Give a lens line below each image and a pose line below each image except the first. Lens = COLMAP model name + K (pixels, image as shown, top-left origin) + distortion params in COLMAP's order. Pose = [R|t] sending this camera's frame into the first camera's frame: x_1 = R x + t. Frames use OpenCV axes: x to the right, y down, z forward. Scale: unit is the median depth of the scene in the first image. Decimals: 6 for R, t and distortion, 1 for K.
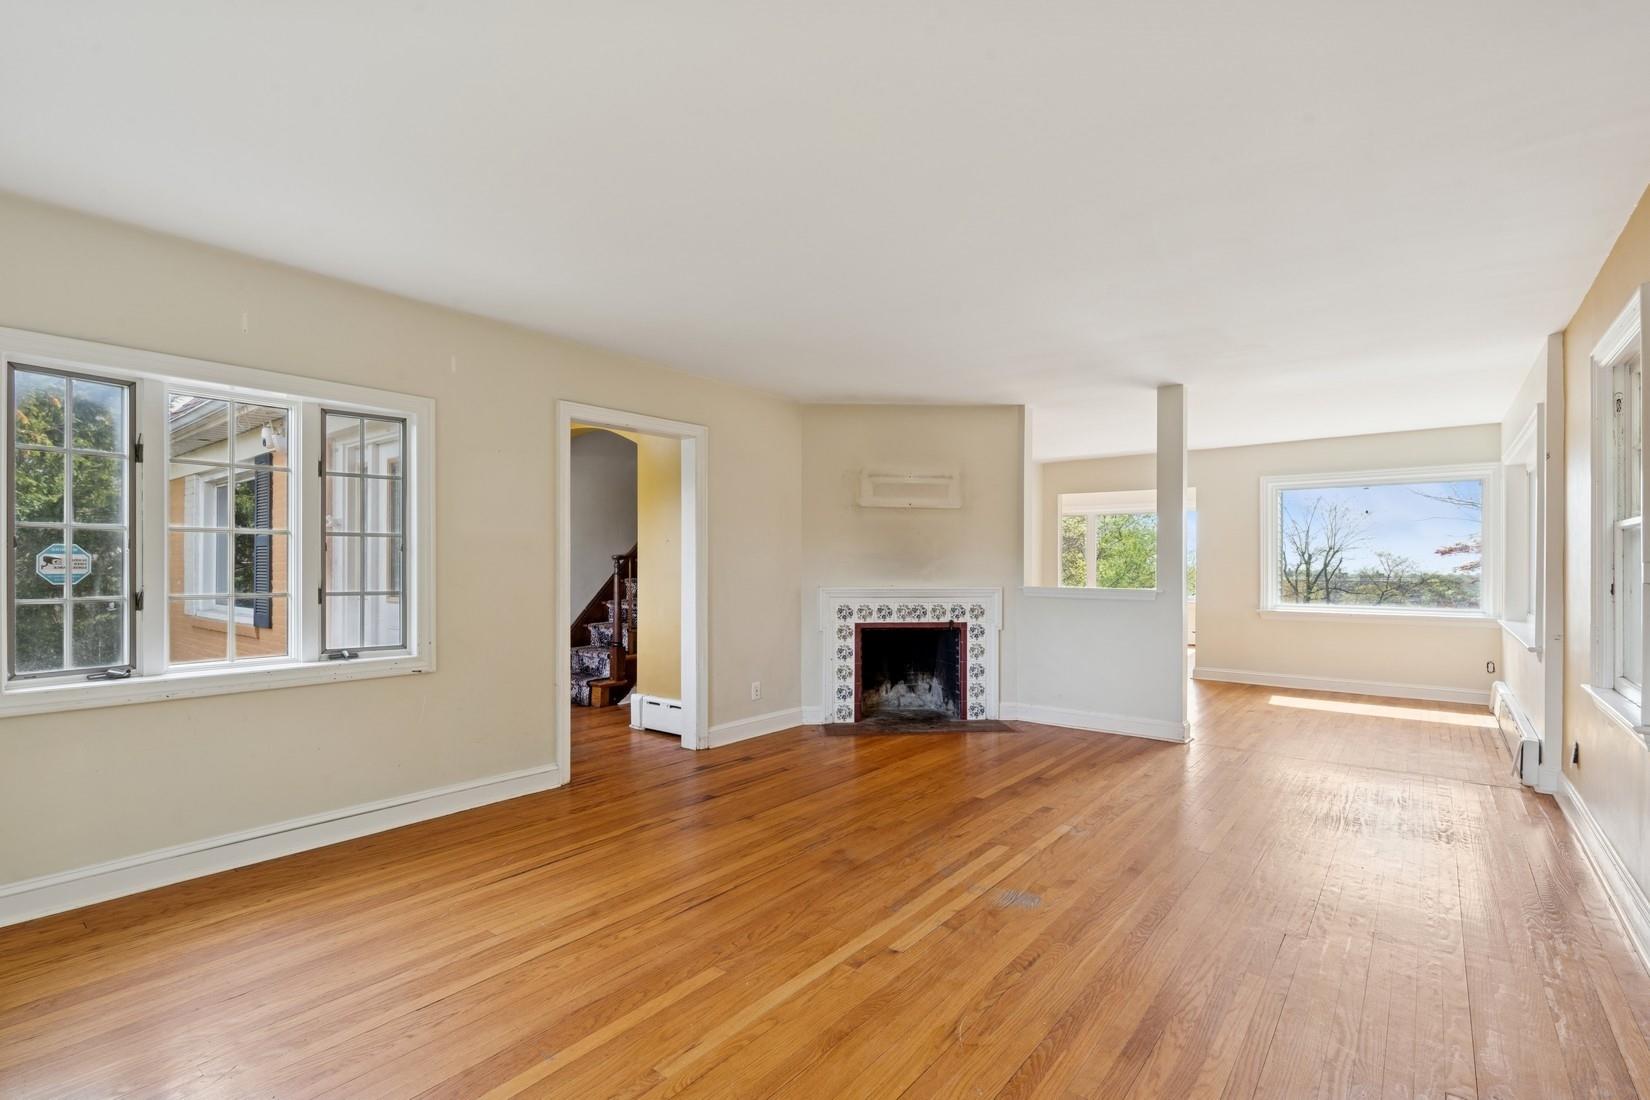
lens RADIAL K [[753.5, 0, 825.4], [0, 753.5, 553.9], [0, 0, 1]] dist [-0.001016, 0.000376]
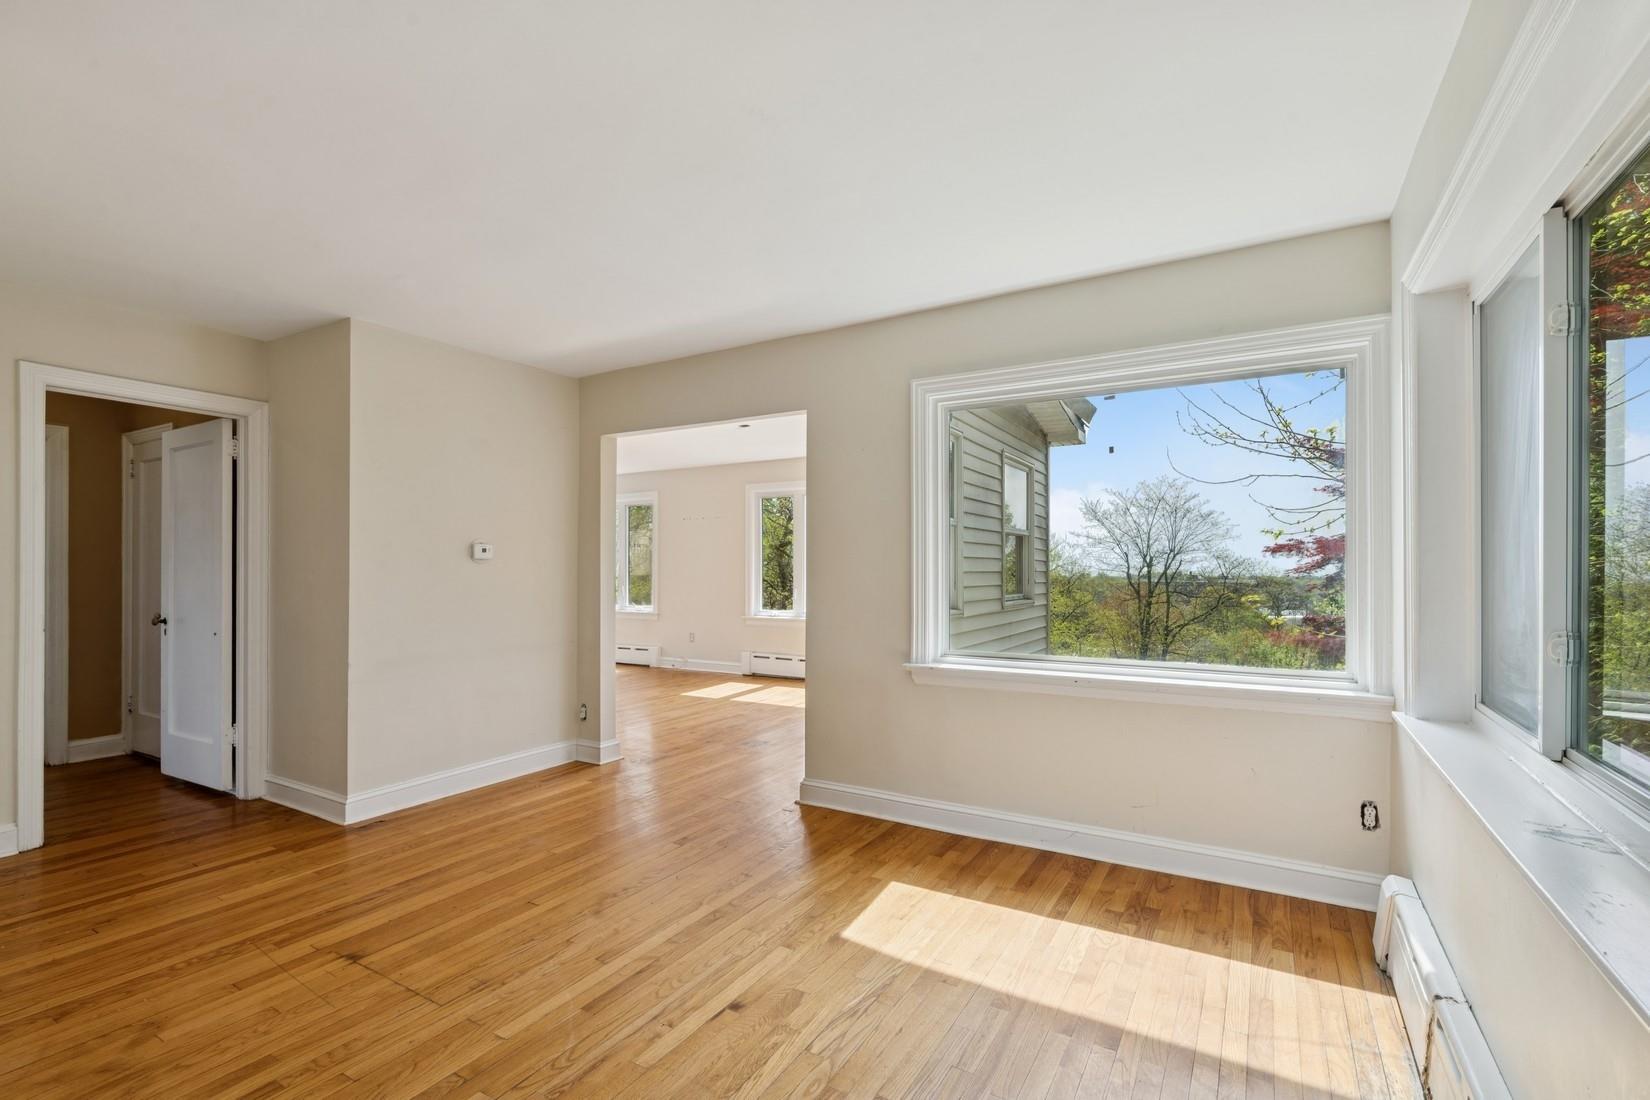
lens RADIAL K [[753.5, 0, 814.4], [0, 753.5, 556.0], [0, 0, 1]] dist [-0.001016, 0.000376]
pose [[0.990764, -0.001066, 0.135592, 0.084211], [0.001436, 0.999996, -0.002630, 0.001642], [-0.135589, 0.002800, 0.990761, 0.101082]]
